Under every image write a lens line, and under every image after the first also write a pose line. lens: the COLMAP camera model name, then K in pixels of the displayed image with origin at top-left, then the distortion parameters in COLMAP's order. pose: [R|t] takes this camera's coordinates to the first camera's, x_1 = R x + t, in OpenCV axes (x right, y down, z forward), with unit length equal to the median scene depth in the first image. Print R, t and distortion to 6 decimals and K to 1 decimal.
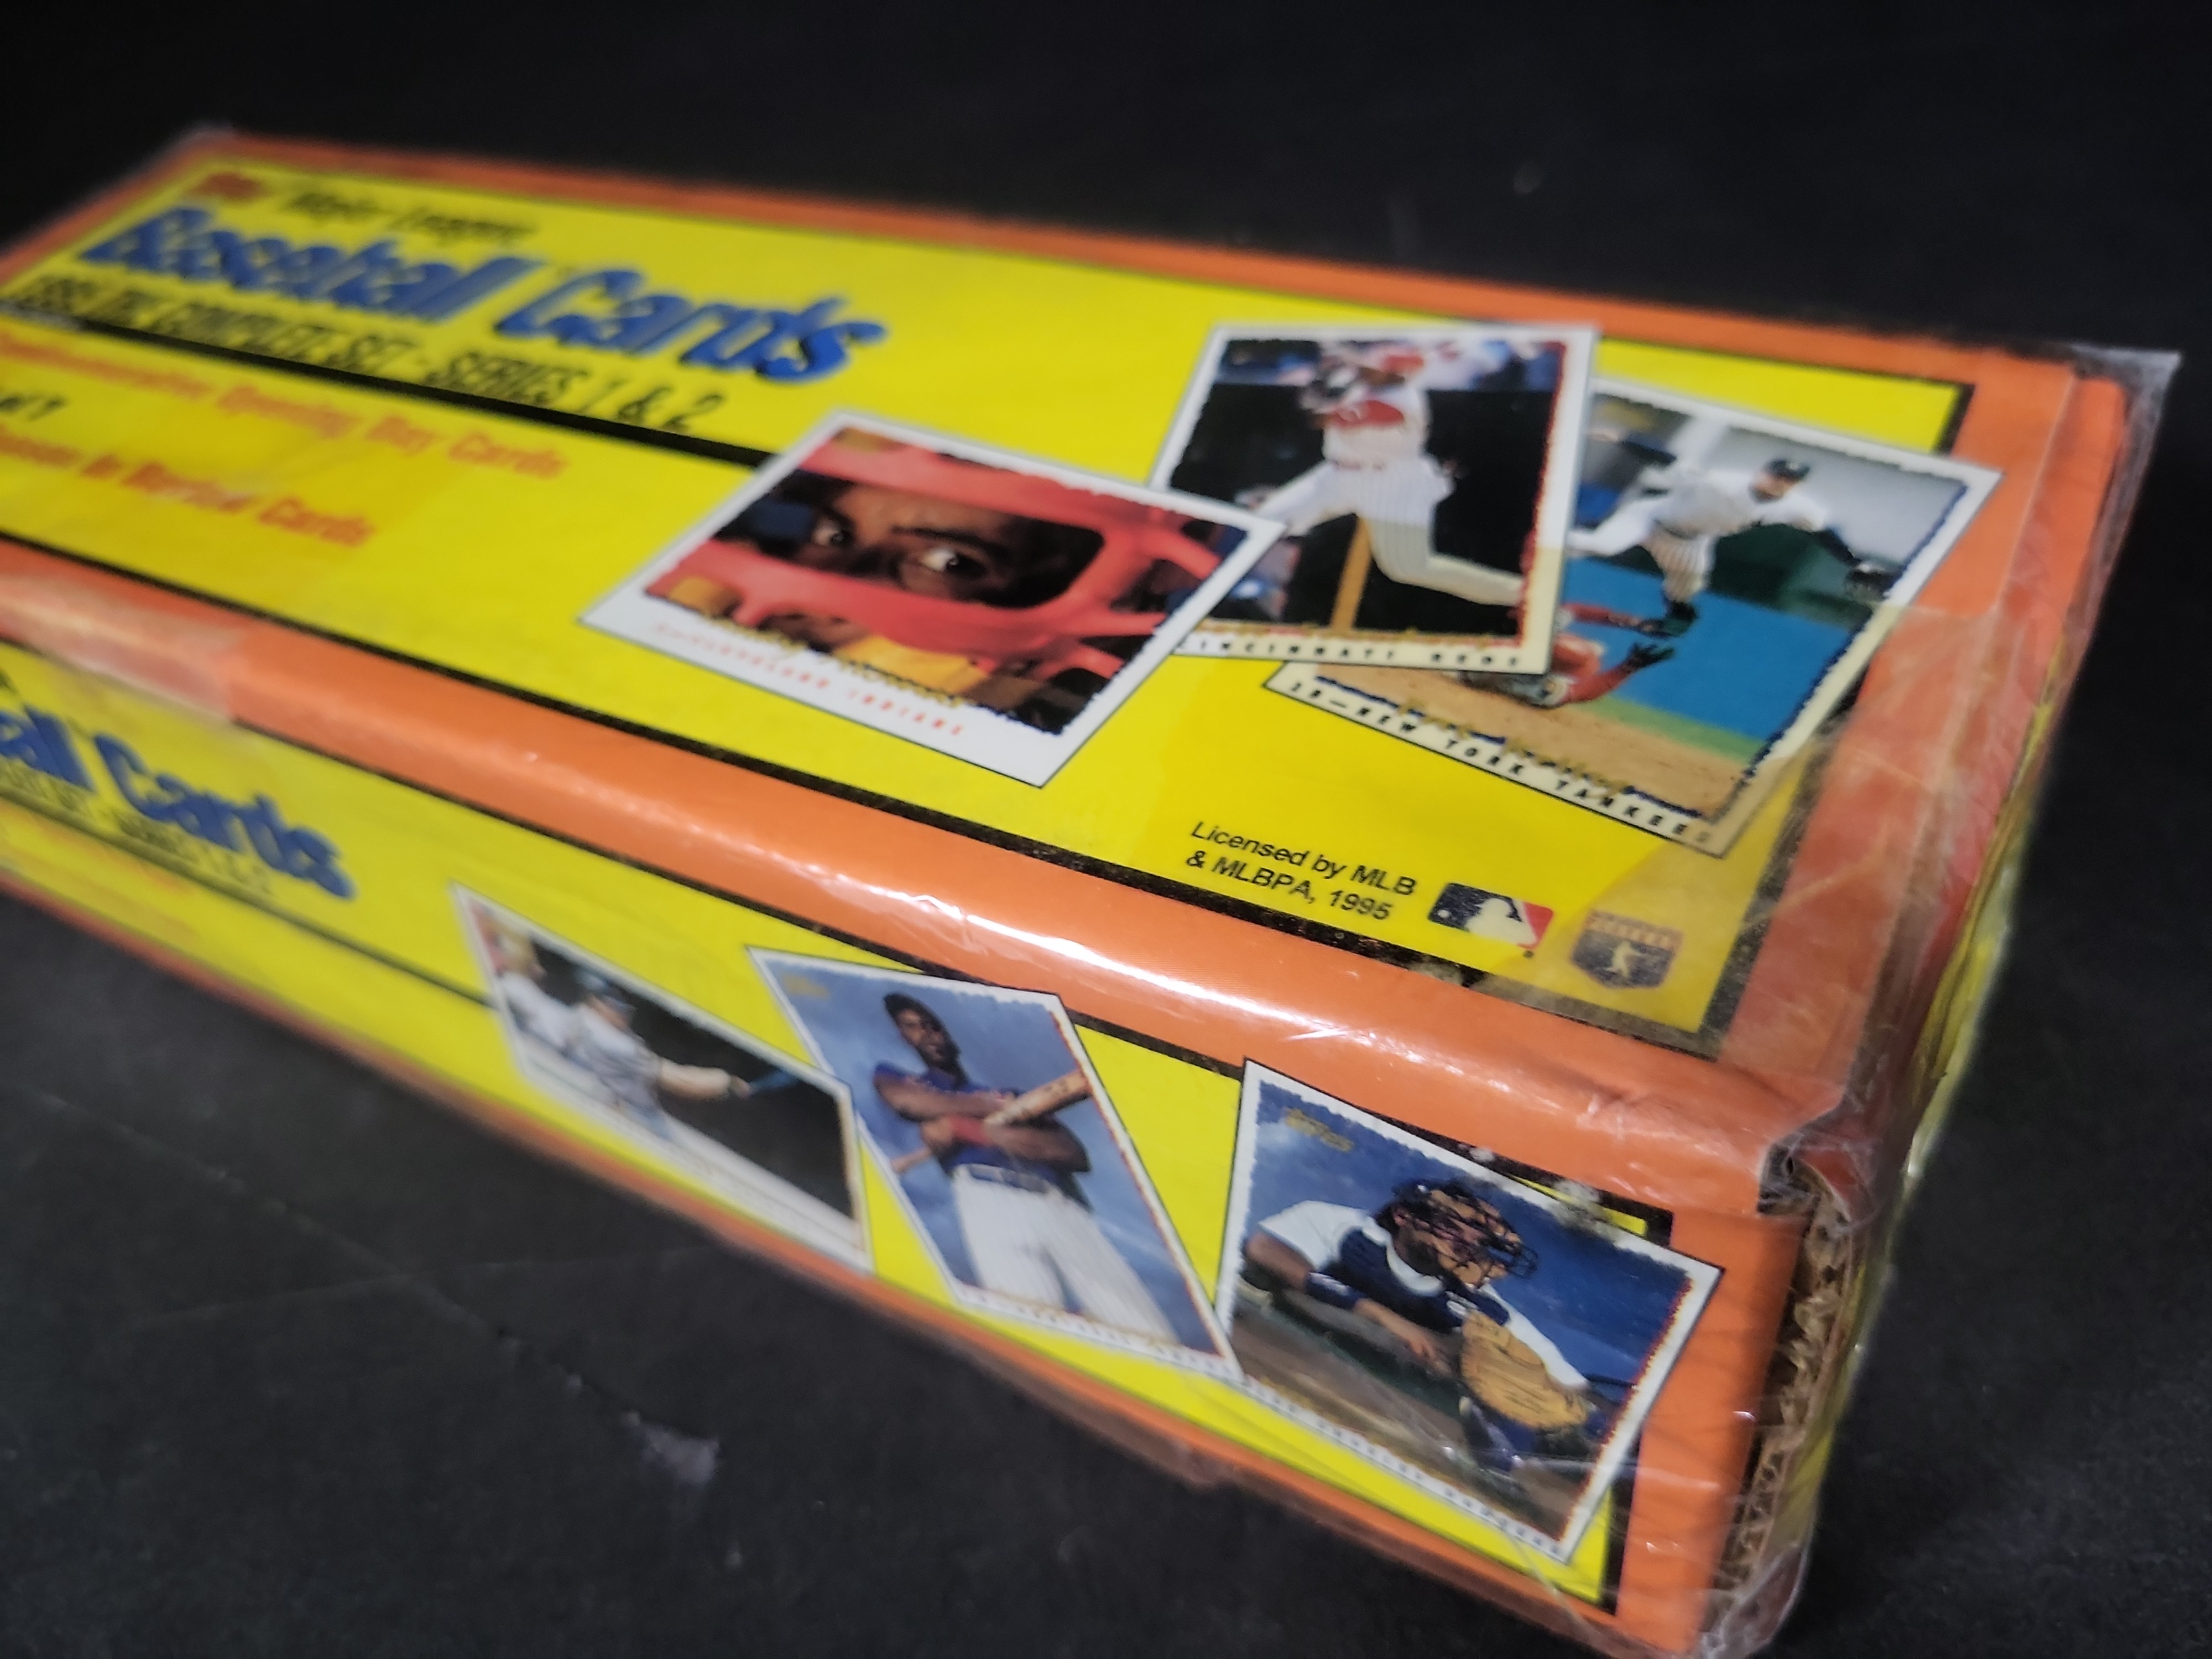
lens RADIAL K [[1753.8, 0, 1106.0], [0, 1753.8, 829.5], [0, 0, 1]] dist [-0.041552, 0.002418]
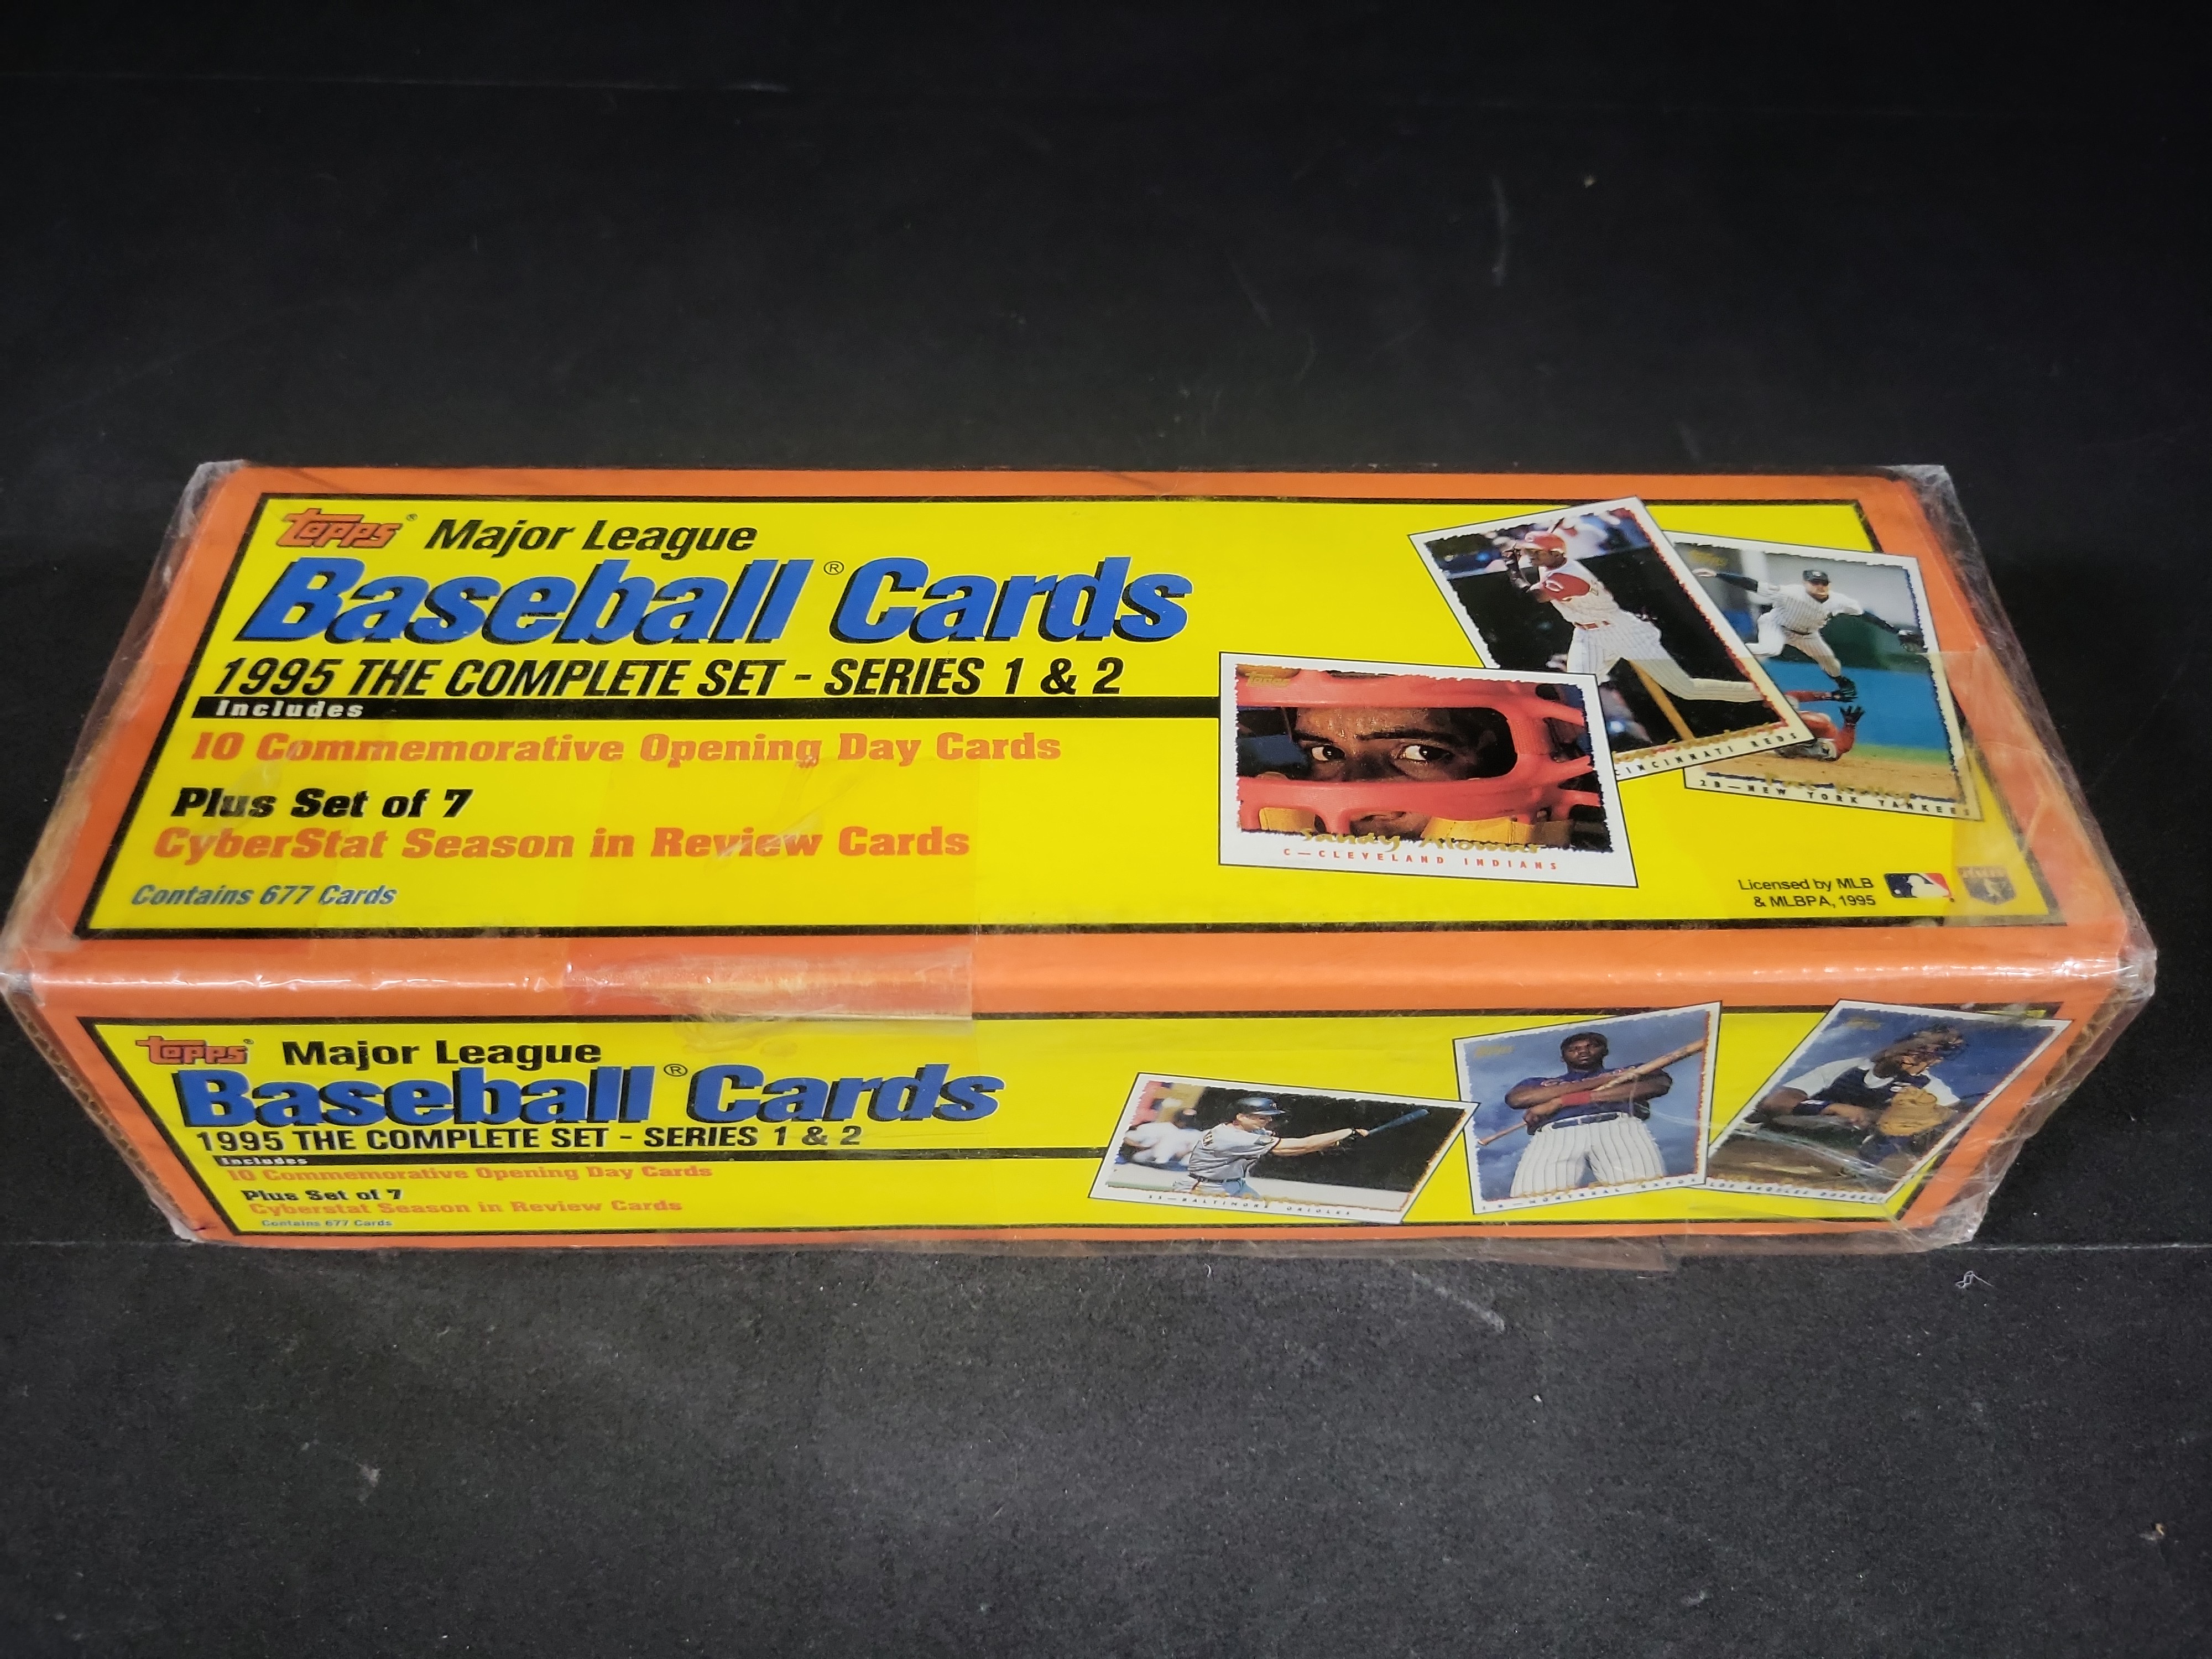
lens RADIAL K [[1660.1, 0, 1106.0], [0, 1660.1, 829.5], [0, 0, 1]] dist [-0.001772, -0.030319]
pose [[0.849808, -0.287399, 0.441847, -0.991995], [0.252049, 0.957792, 0.138227, -0.364381], [-0.462924, -0.006099, 0.886377, -0.139647]]
